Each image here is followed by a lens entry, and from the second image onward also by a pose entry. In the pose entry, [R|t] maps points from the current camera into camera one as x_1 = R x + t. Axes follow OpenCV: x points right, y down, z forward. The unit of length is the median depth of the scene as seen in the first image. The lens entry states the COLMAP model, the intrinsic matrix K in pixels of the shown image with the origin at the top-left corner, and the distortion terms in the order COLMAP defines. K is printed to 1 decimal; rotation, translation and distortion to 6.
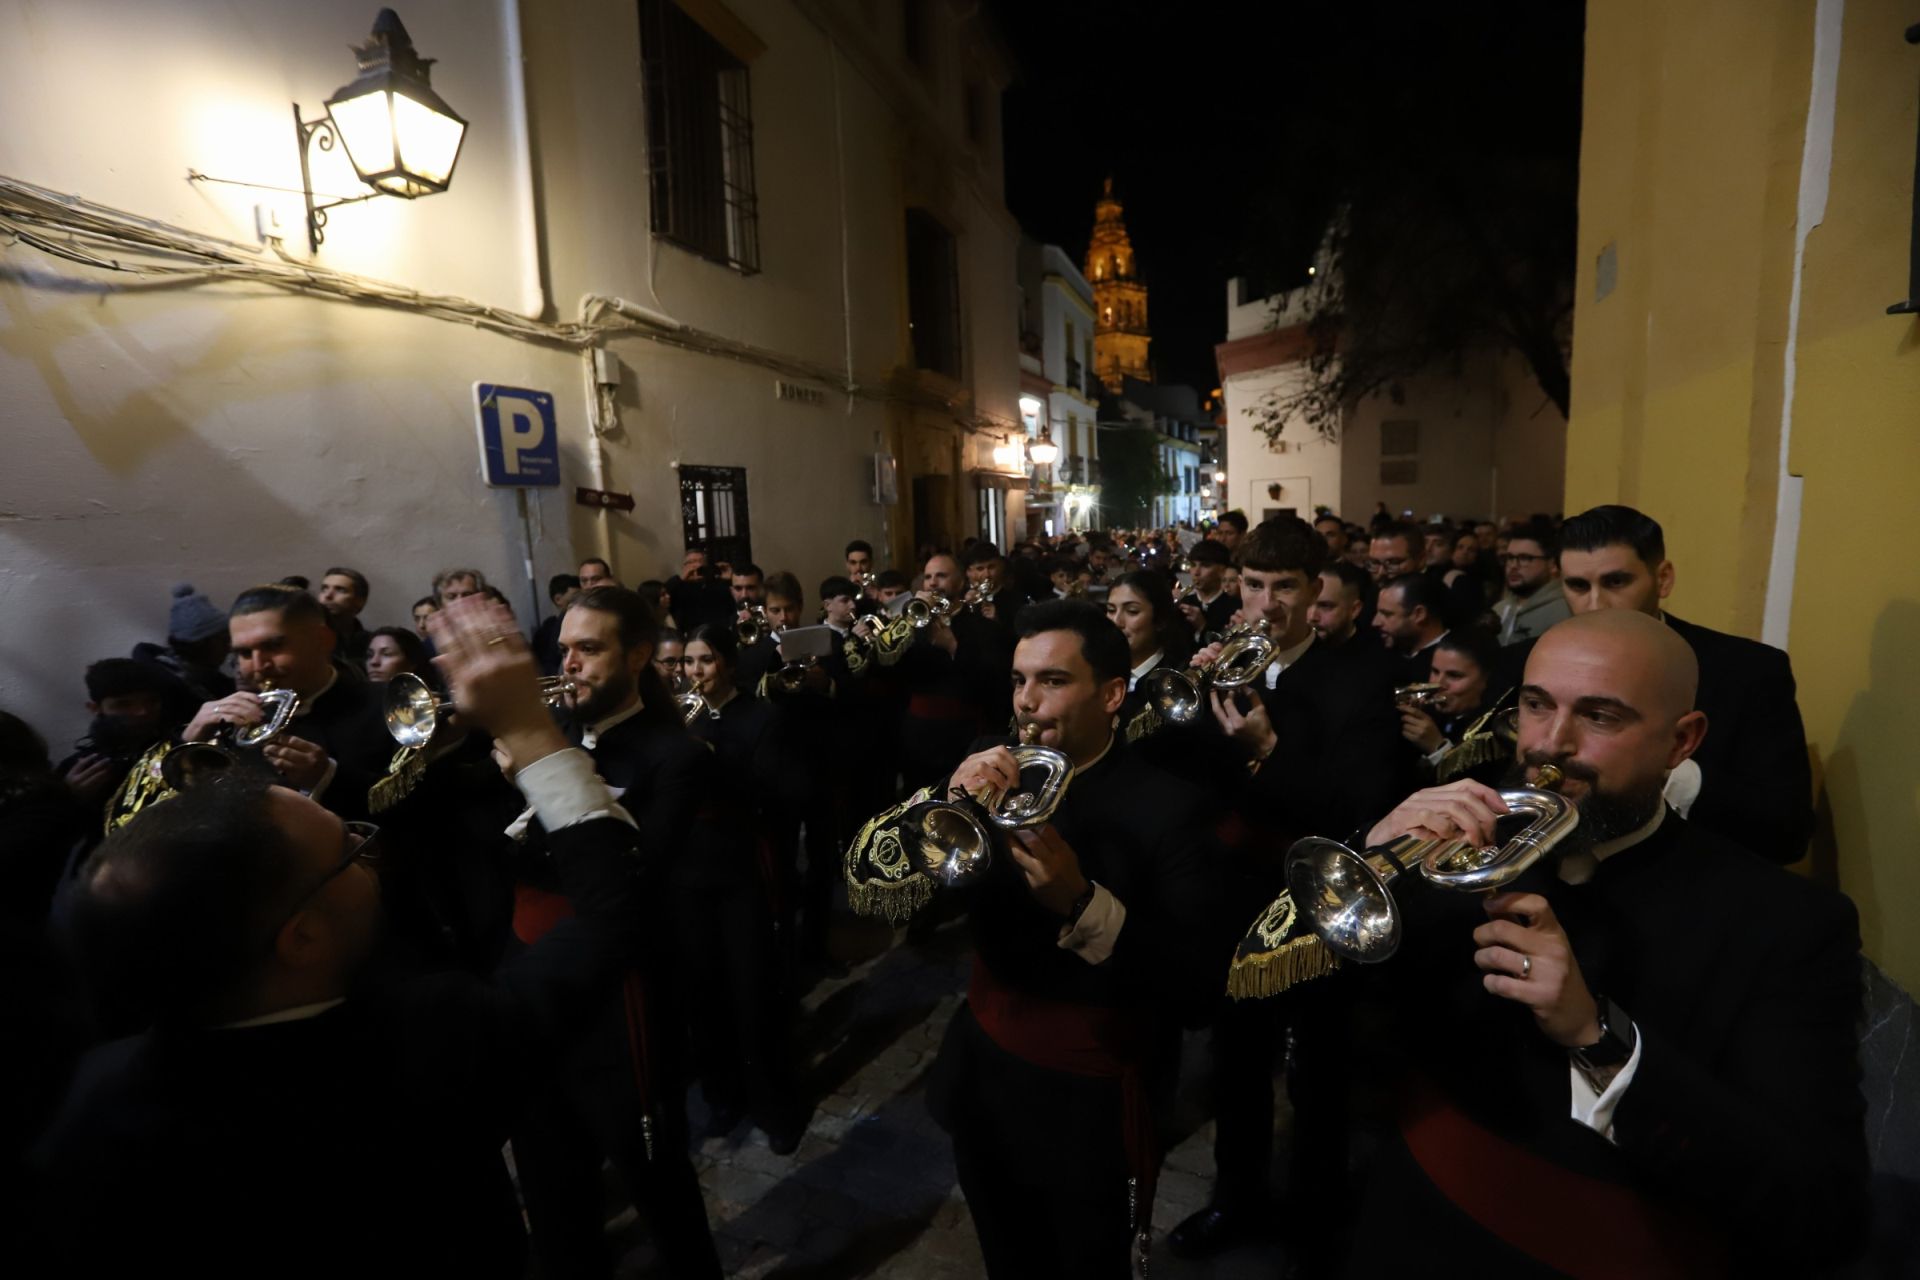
lens RADIAL K [[877.1, 0, 960.0], [0, 877.1, 640.0], [0, 0, 1]] dist [-0.055614, 0.020059]
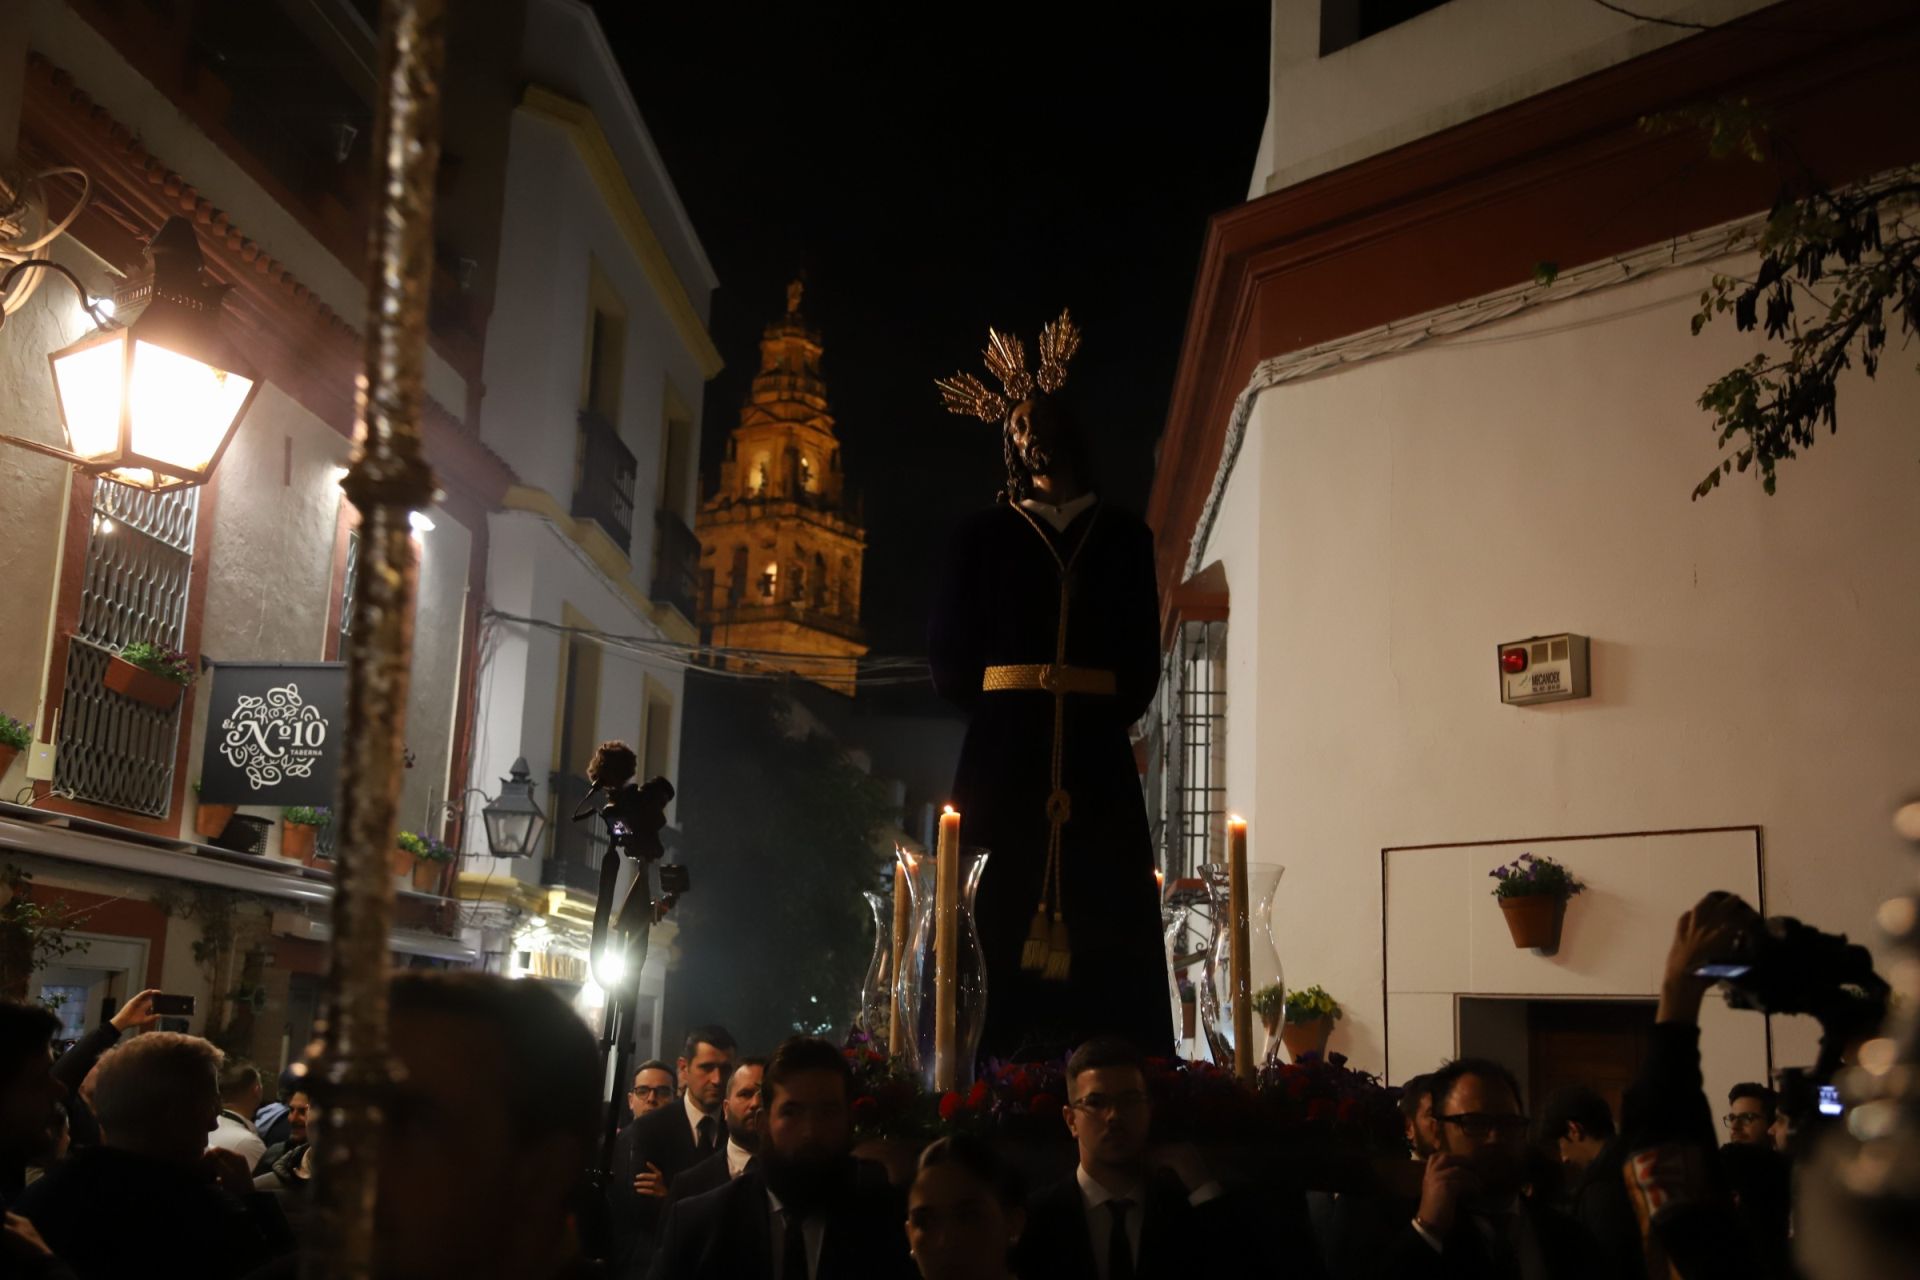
lens RADIAL K [[2059.8, 0, 960.0], [0, 2059.8, 640.0], [0, 0, 1]] dist [0.006858, 0.183570]
pose [[0.959823, 0.135718, 0.245603, 0.131936], [-0.043124, 0.936202, -0.348806, -0.066446], [-0.277274, 0.324201, 0.904441, 0.632810]]
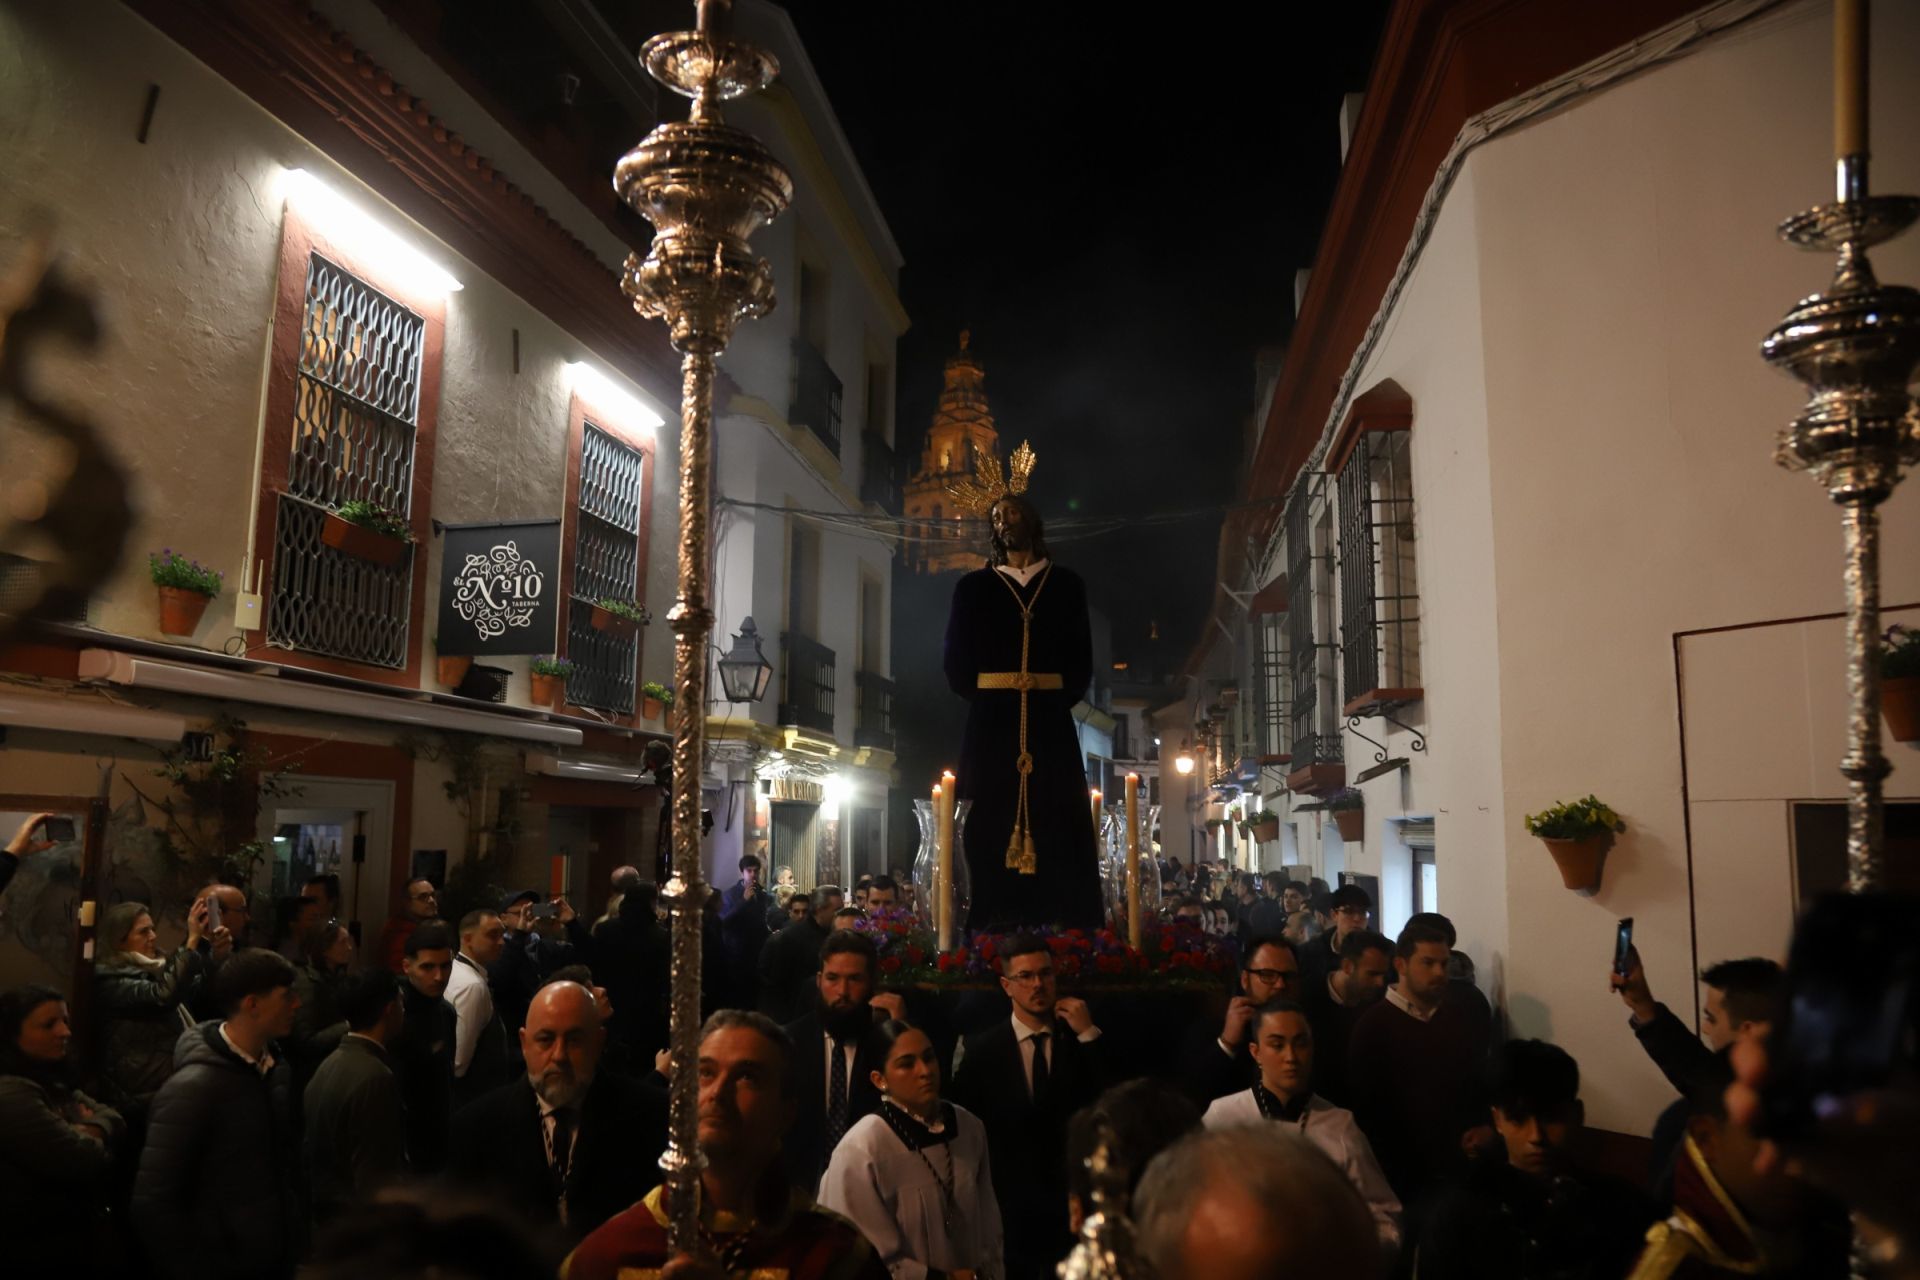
lens RADIAL K [[1309.9, 0, 960.0], [0, 1309.9, 640.0], [0, 0, 1]] dist [-0.141511, 0.152556]
pose [[0.983648, 0.080460, 0.161130, 0.171235], [-0.029843, 0.955107, -0.294753, -0.113354], [-0.177613, 0.285125, 0.941890, 0.845657]]
